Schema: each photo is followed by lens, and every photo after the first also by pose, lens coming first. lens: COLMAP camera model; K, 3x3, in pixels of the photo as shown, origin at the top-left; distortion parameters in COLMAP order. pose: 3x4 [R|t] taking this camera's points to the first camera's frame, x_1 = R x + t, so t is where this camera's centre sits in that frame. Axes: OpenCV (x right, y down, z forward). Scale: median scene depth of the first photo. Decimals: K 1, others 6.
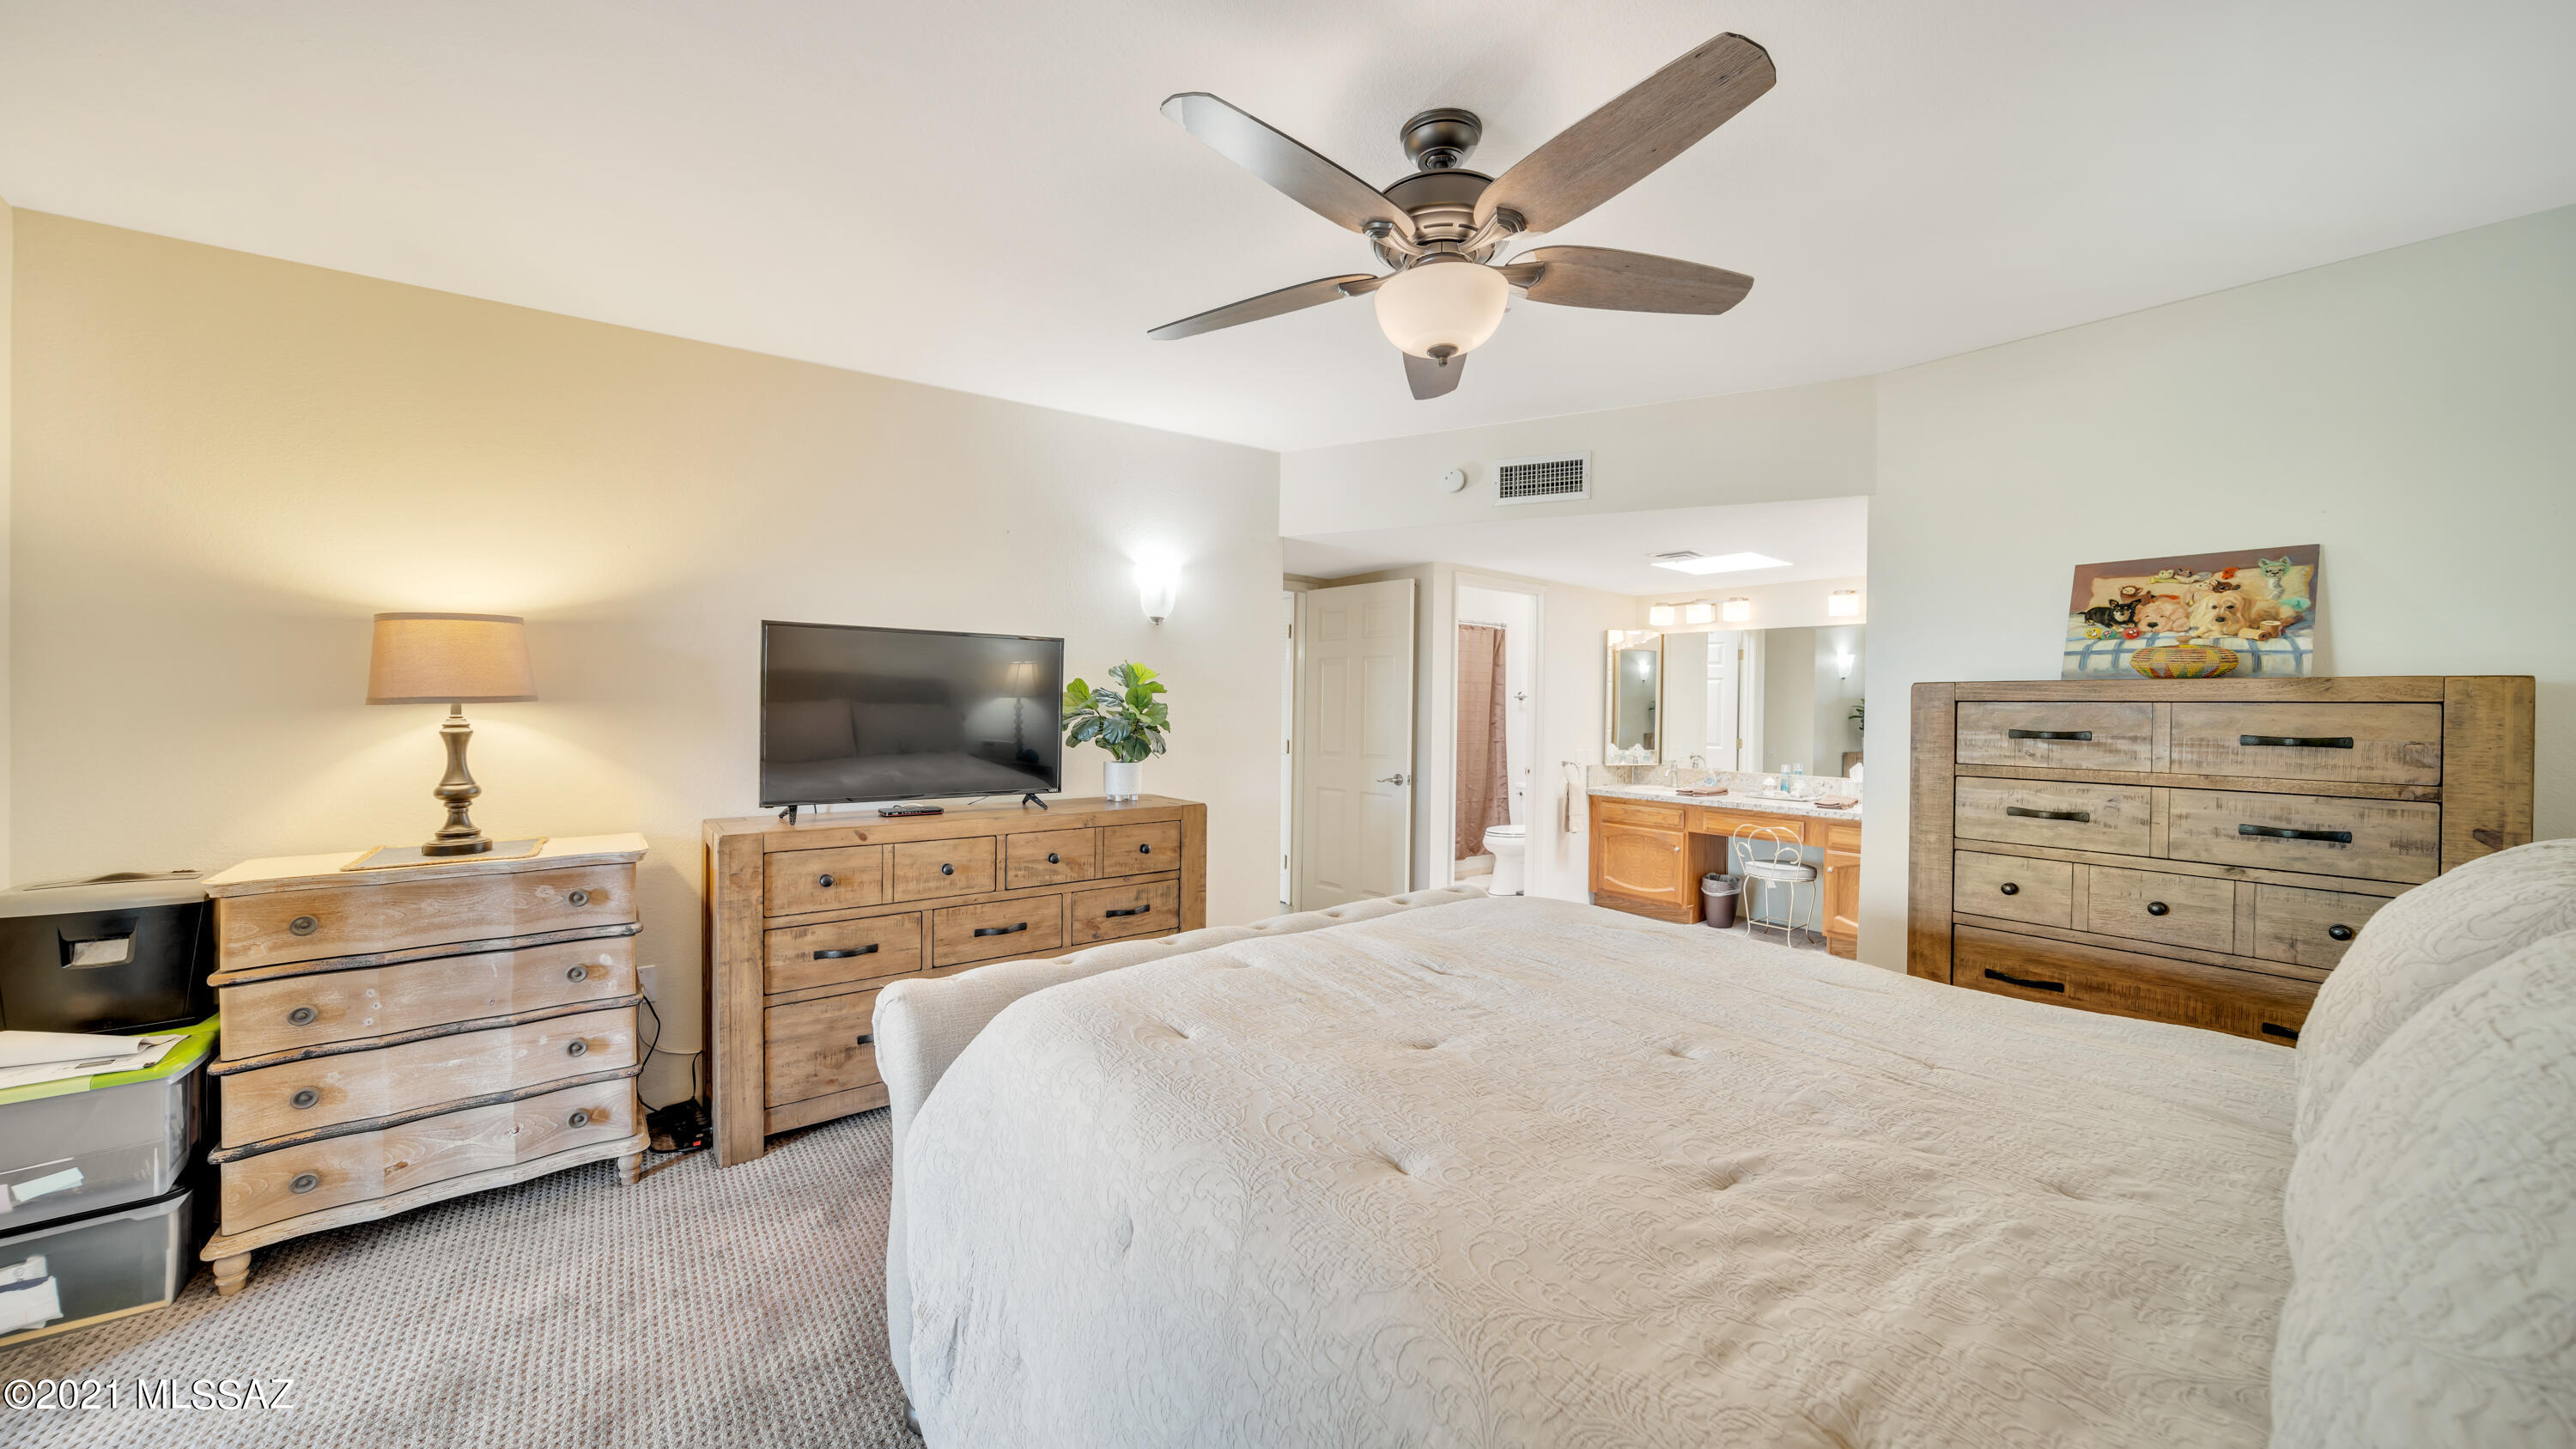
lens RADIAL K [[891.5, 0, 1285.9], [0, 891.5, 716.7], [0, 0, 1]] dist [-0.027107, 0.006480]
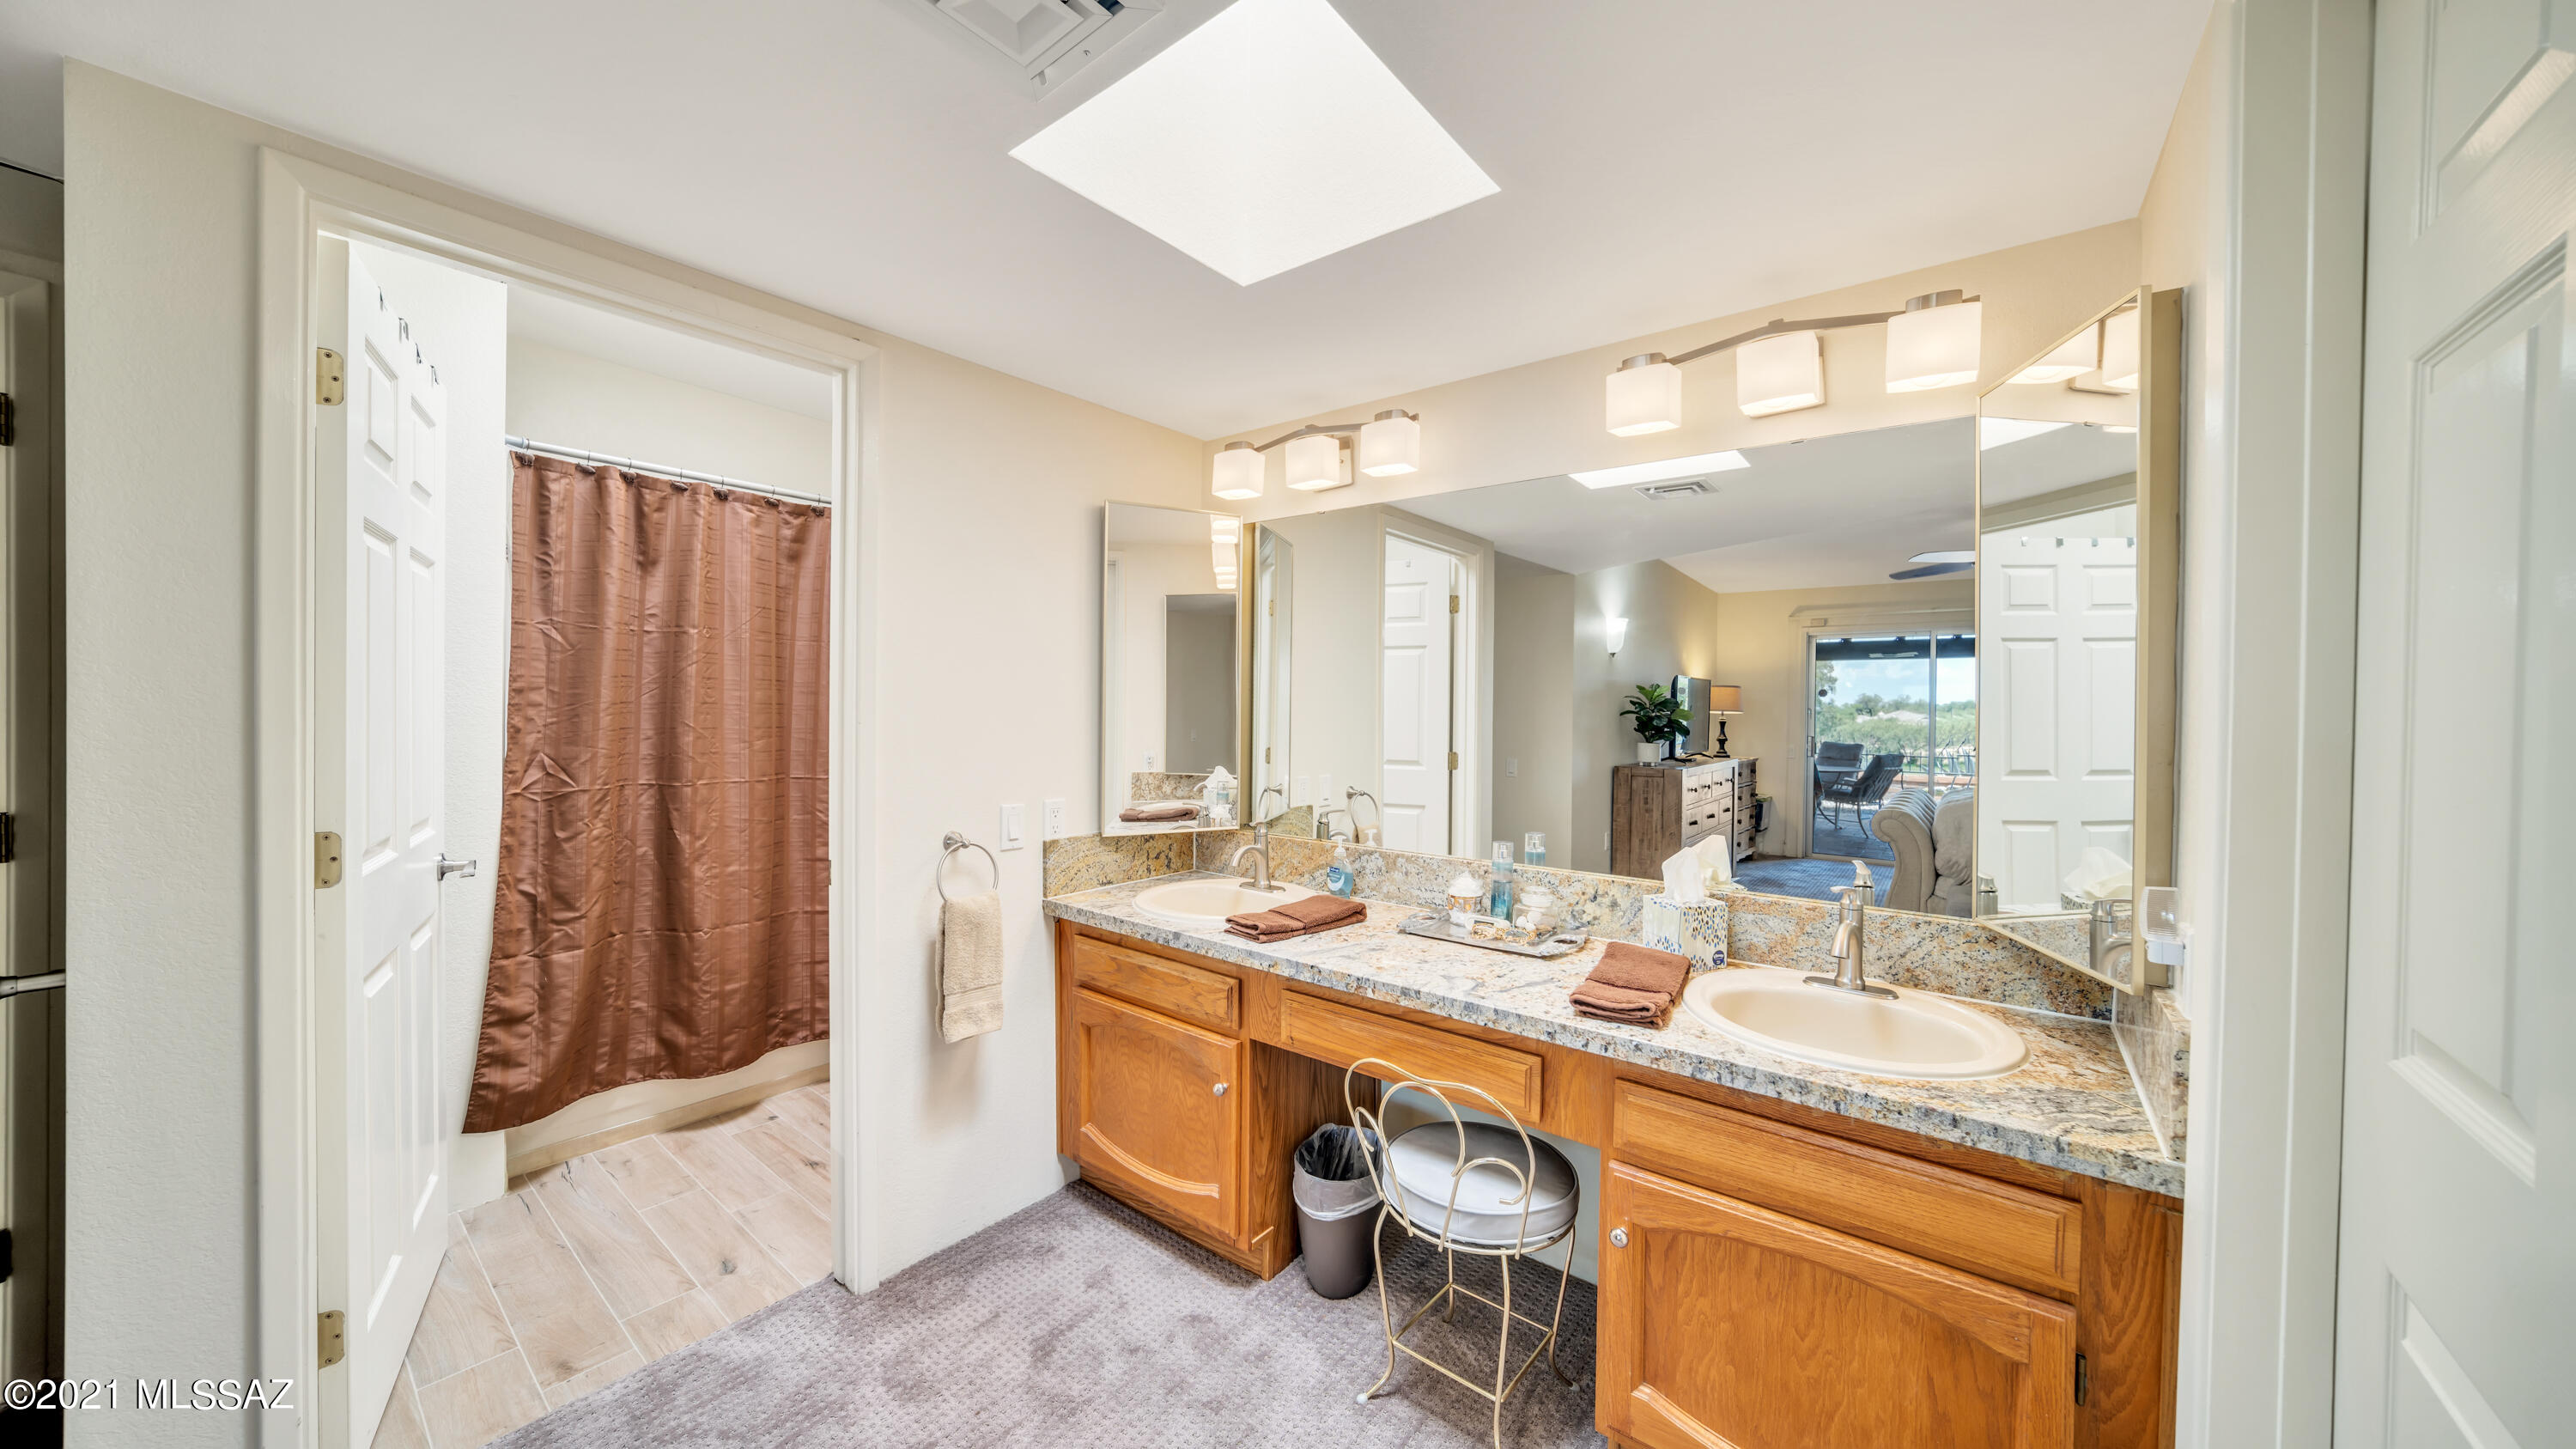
lens RADIAL K [[891.5, 0, 1285.9], [0, 891.5, 716.7], [0, 0, 1]] dist [-0.027107, 0.006480]
pose [[0.974973, -0.009292, 0.222130, 0.389748], [0.008864, 0.999956, 0.002922, -0.000941], [-0.222147, -0.000880, 0.975013, 0.648179]]
